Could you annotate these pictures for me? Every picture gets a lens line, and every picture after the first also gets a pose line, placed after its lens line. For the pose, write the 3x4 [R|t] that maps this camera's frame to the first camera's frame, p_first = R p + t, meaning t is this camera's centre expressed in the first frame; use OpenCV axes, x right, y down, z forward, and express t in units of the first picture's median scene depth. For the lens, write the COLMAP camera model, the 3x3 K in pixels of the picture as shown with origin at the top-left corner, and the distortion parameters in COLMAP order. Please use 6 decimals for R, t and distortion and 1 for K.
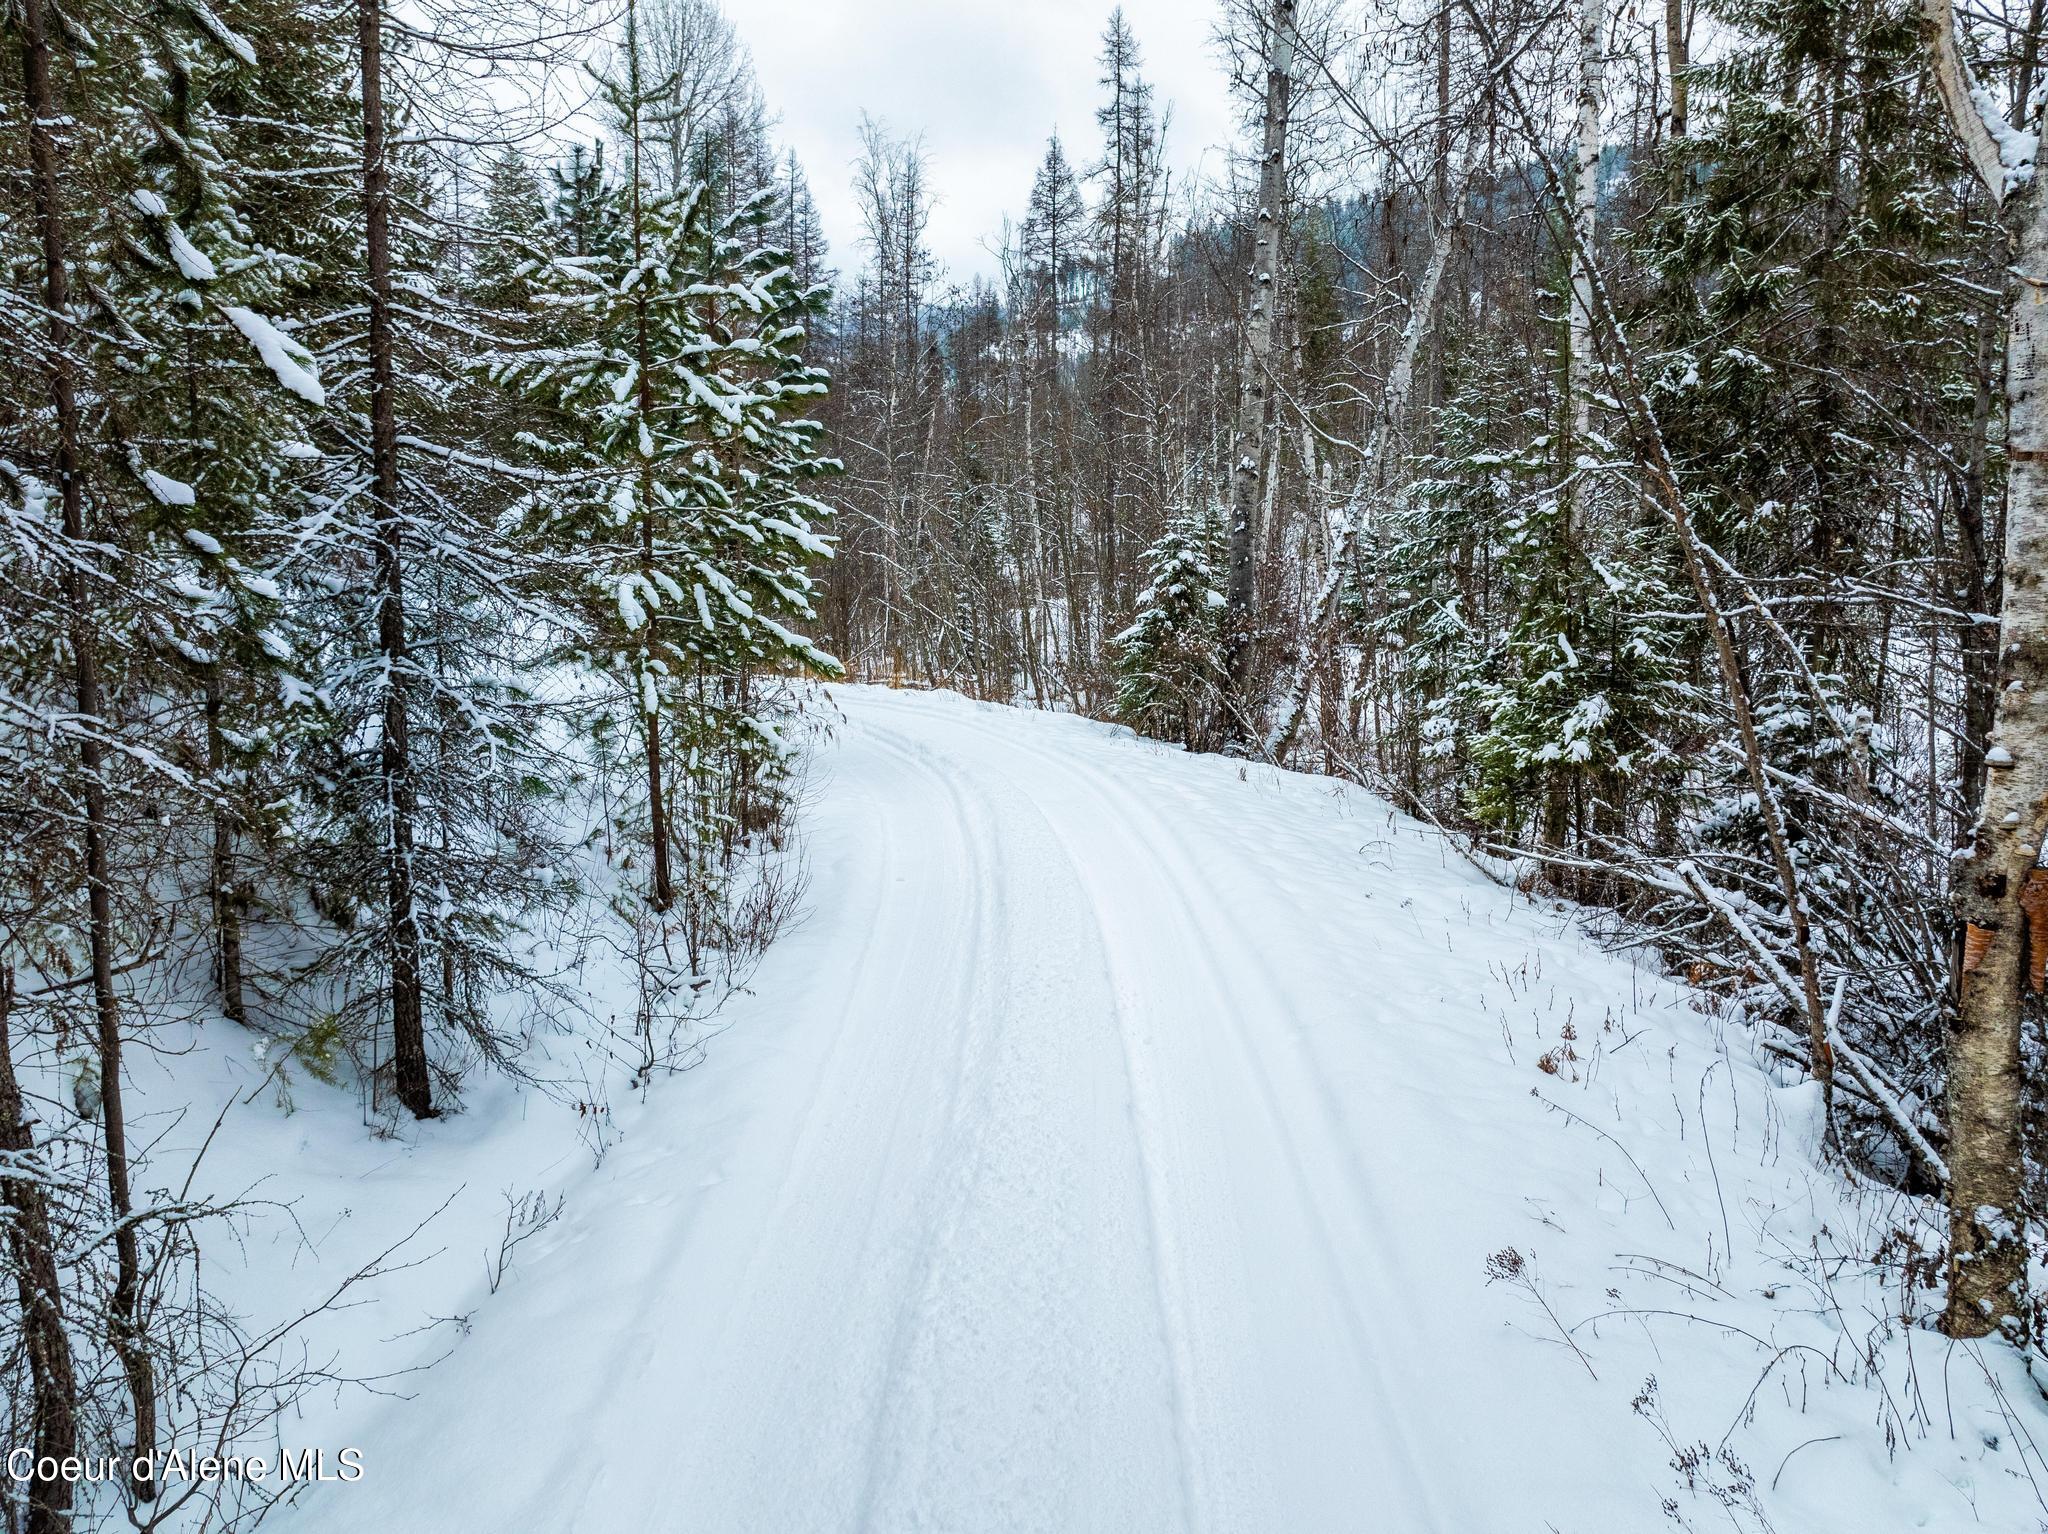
lens RADIAL K [[1420.9, 0, 1025.5], [0, 1420.9, 772.6], [0, 0, 1]] dist [0.047961, 0.000537]
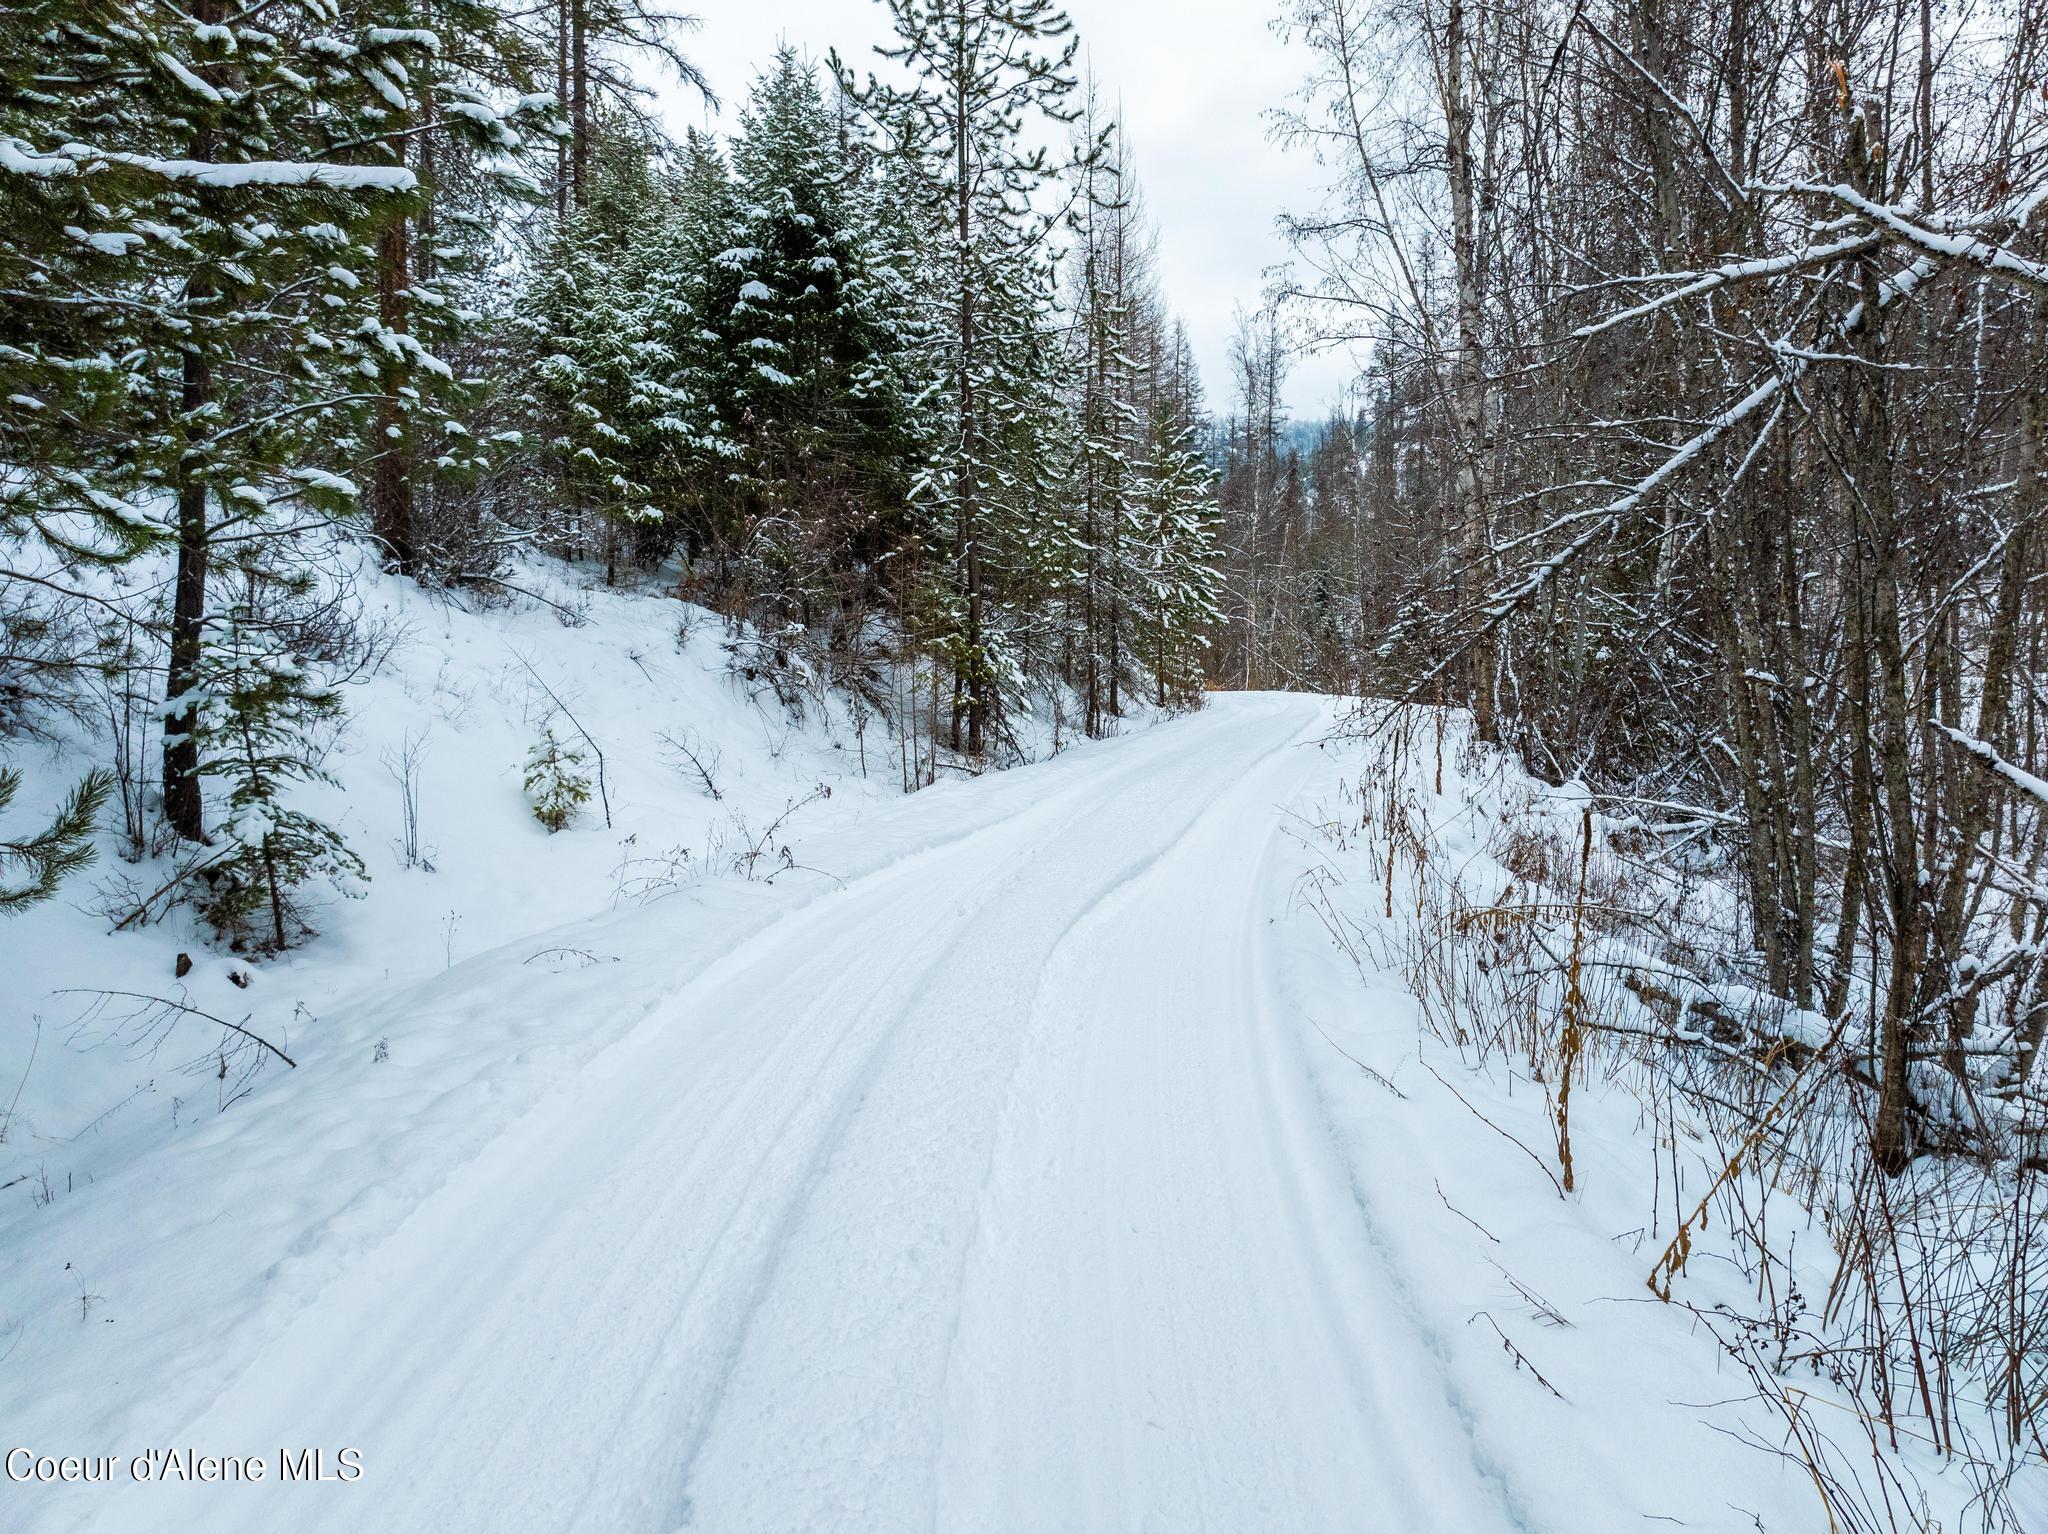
lens RADIAL K [[1420.9, 0, 1019.3], [0, 1420.9, 764.7], [0, 0, 1]] dist [0.047961, 0.000537]
pose [[0.968425, 0.022969, -0.248246, 0.025074], [-0.042680, 0.996321, -0.074313, 0.062815], [0.245626, 0.082562, 0.965842, -0.255904]]
